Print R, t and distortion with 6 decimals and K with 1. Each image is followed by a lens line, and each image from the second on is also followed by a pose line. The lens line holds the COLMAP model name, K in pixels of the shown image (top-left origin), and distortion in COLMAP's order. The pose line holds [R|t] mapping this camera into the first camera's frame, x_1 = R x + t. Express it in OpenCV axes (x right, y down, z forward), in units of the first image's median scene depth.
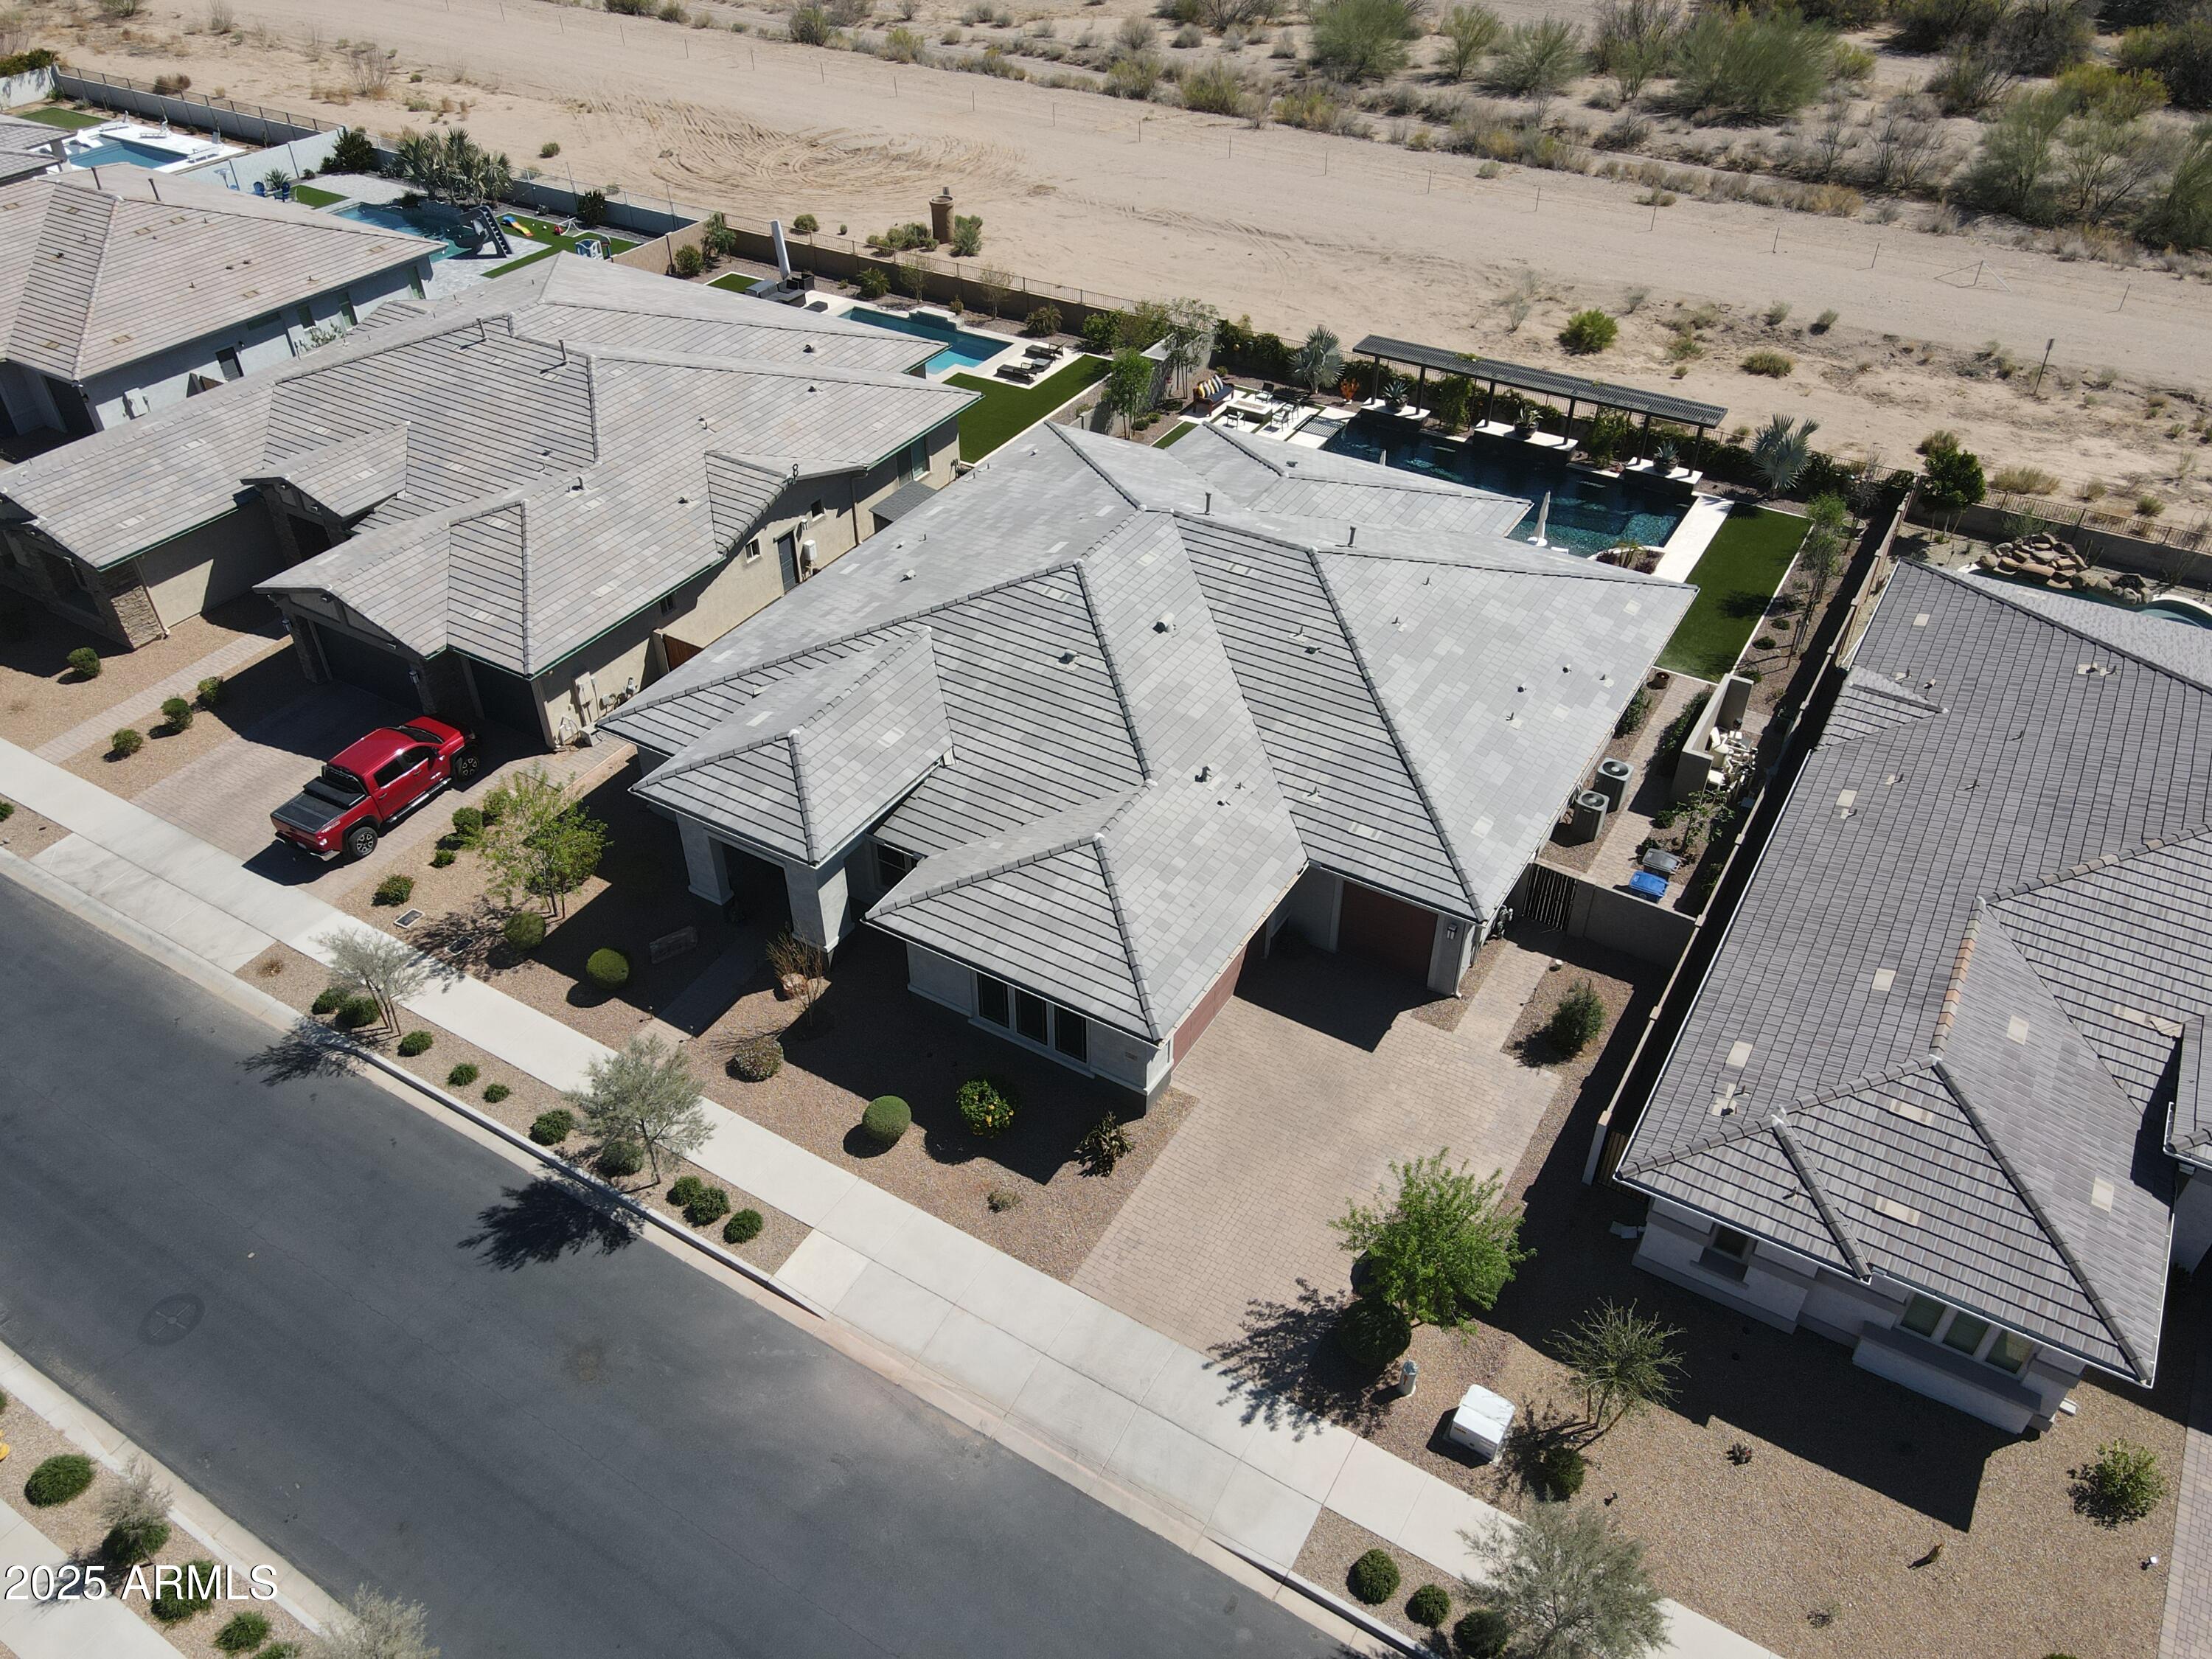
lens RADIAL K [[1617.5, 0, 1106.1], [0, 1617.5, 828.4], [0, 0, 1]] dist [0.013175, 0.005820]
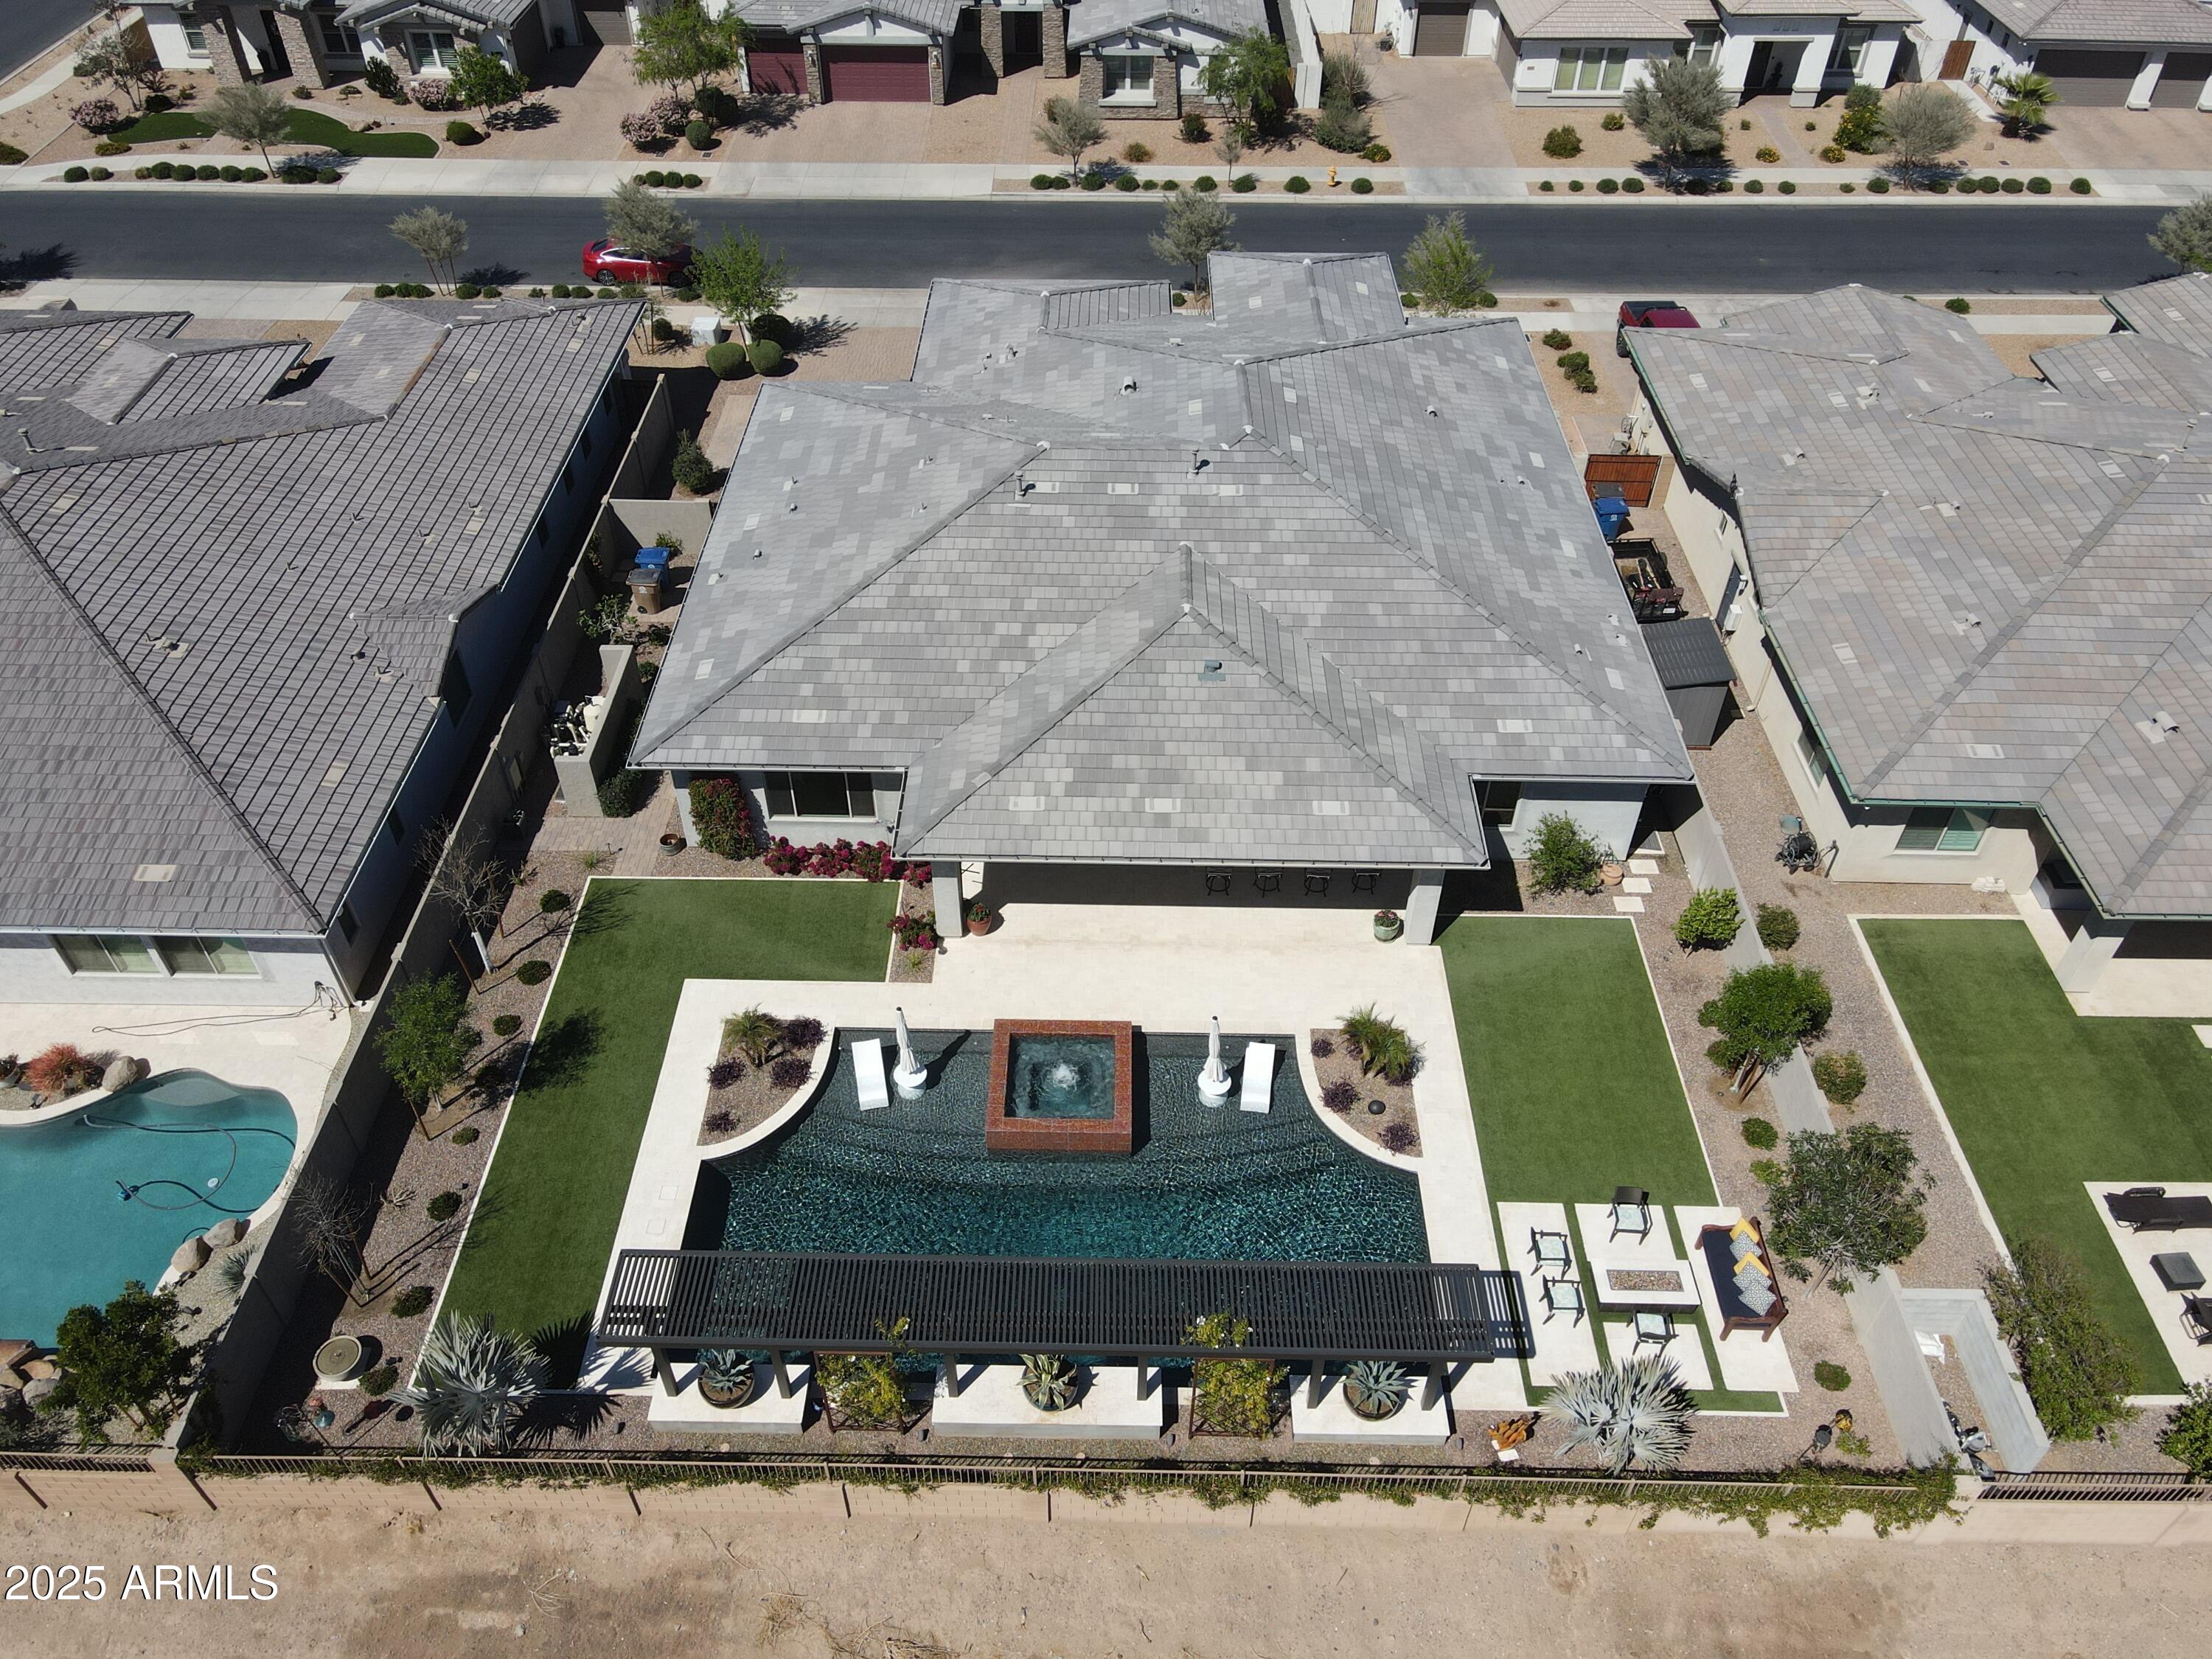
lens RADIAL K [[1617.5, 0, 1088.7], [0, 1617.5, 837.9], [0, 0, 1]] dist [0.013175, 0.005820]
pose [[-0.866502, 0.343513, -0.362178, 0.528918], [-0.306231, 0.207168, 0.929142, -1.013976], [0.394203, 0.916013, -0.074317, 1.338200]]
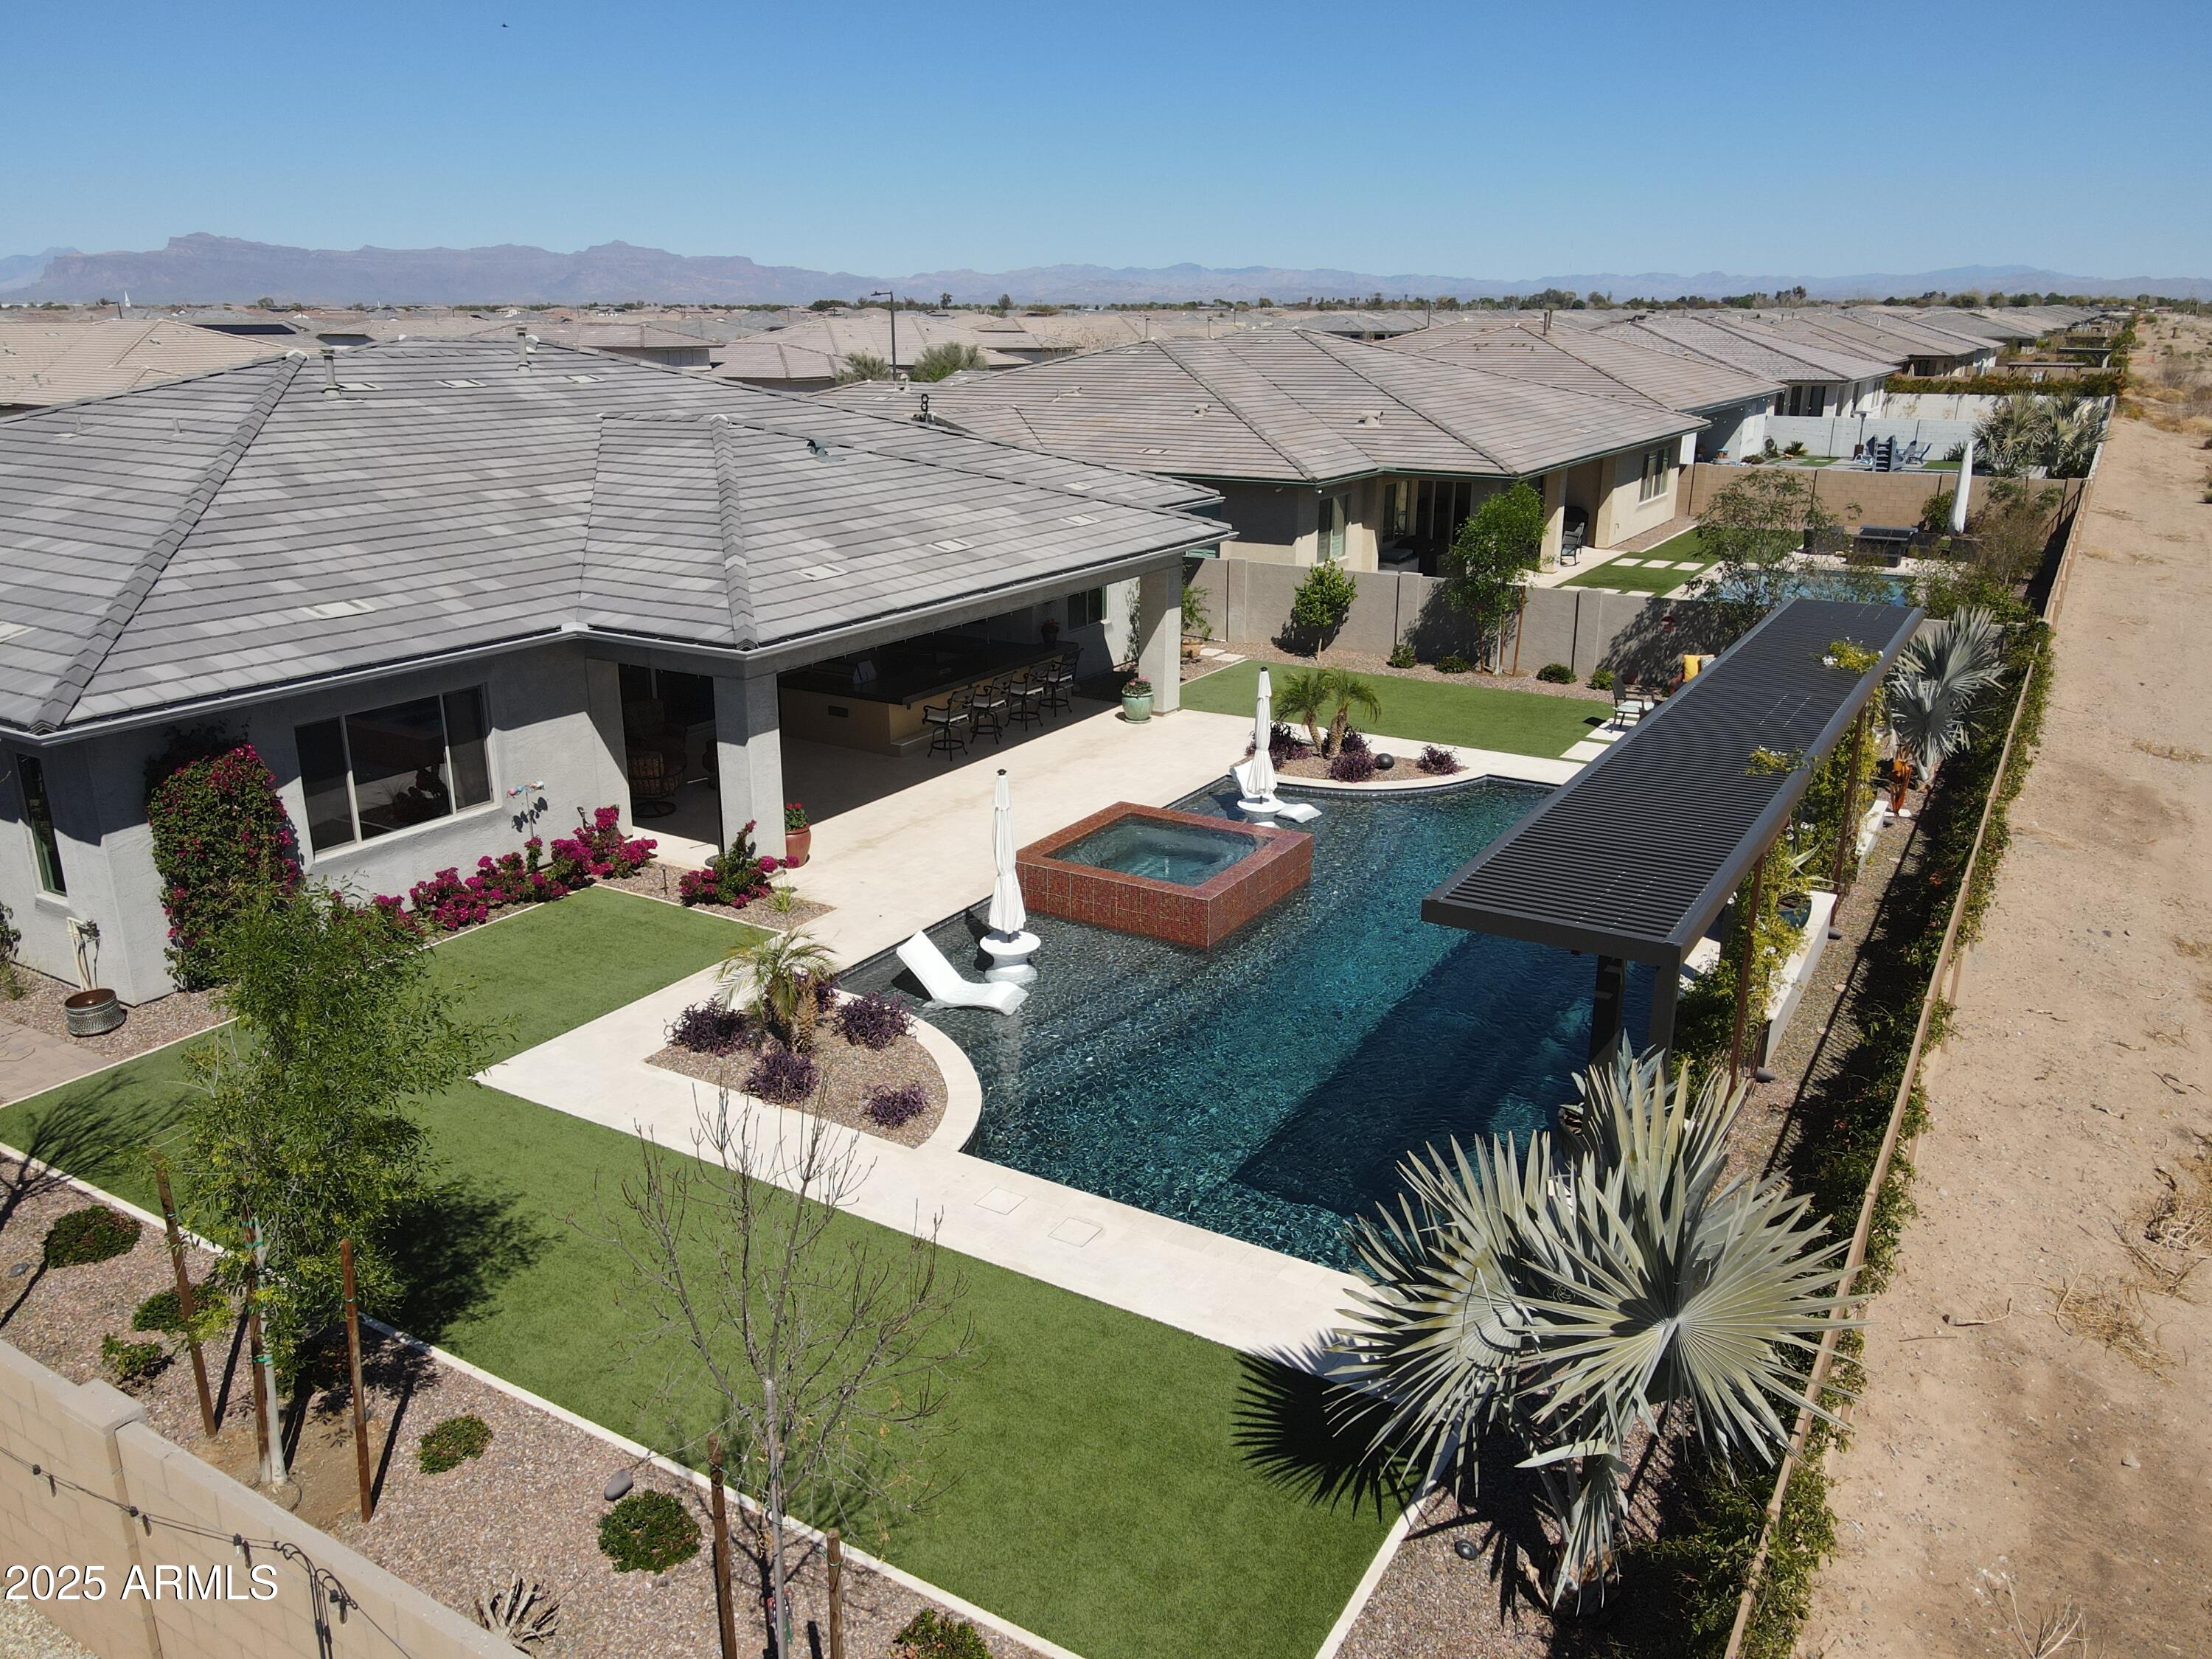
lens RADIAL K [[1617.5, 0, 1096.4], [0, 1617.5, 819.3], [0, 0, 1]] dist [0.013175, 0.005820]
pose [[-0.004141, 0.303028, -0.952973, 0.755829], [-0.621008, 0.746168, 0.239966, -0.379774], [0.783794, 0.592797, 0.185093, 1.269818]]
